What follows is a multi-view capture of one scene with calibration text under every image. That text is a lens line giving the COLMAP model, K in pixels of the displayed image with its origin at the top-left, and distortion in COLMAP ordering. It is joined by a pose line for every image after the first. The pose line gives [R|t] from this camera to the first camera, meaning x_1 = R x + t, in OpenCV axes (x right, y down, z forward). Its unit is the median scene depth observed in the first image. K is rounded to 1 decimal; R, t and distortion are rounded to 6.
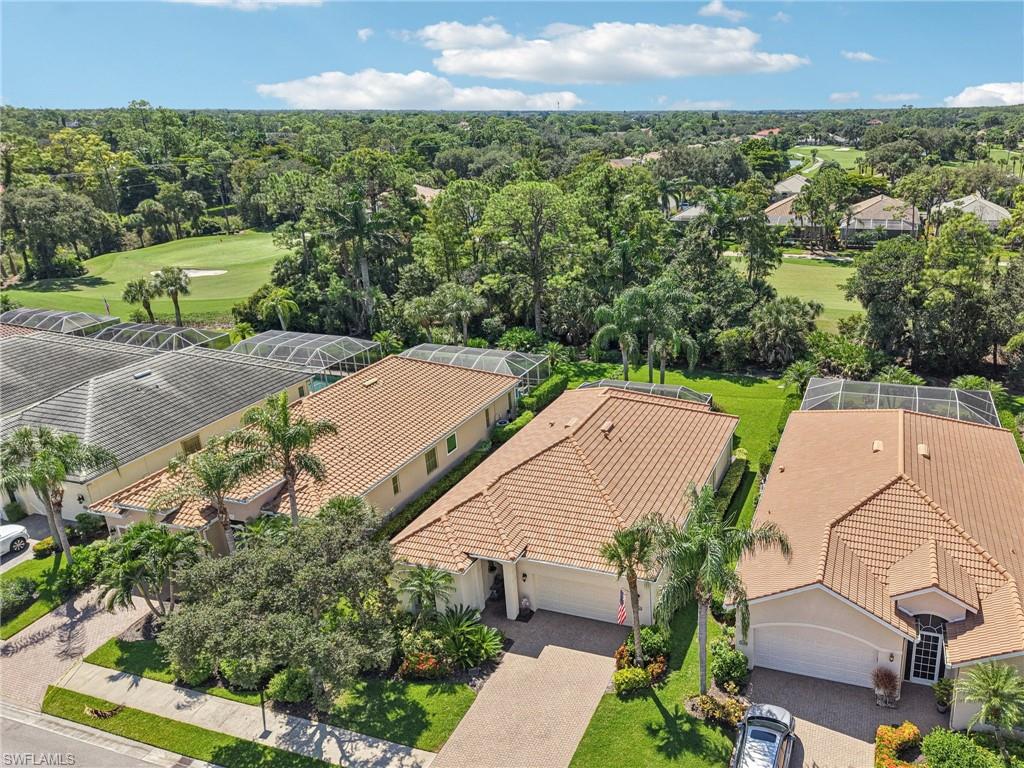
lens RADIAL K [[758.5, 0, 633.4], [0, 758.5, 387.2], [0, 0, 1]] dist [0.008092, -0.003284]
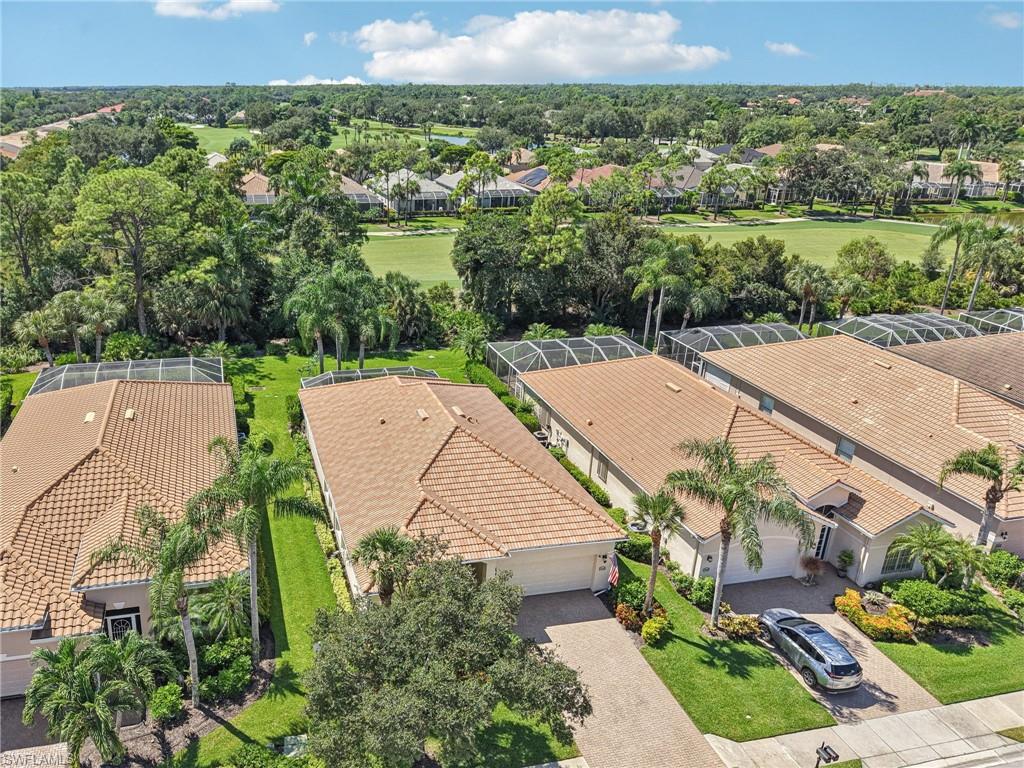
lens RADIAL K [[761.0, 0, 378.9], [0, 761.0, 380.1], [0, 0, 1]] dist [0.021652, -0.007483]
pose [[0.860574, -0.150698, 0.486521, -0.743748], [0.140776, 0.988391, 0.057140, -0.075189], [-0.489484, 0.019317, 0.871799, 0.215043]]
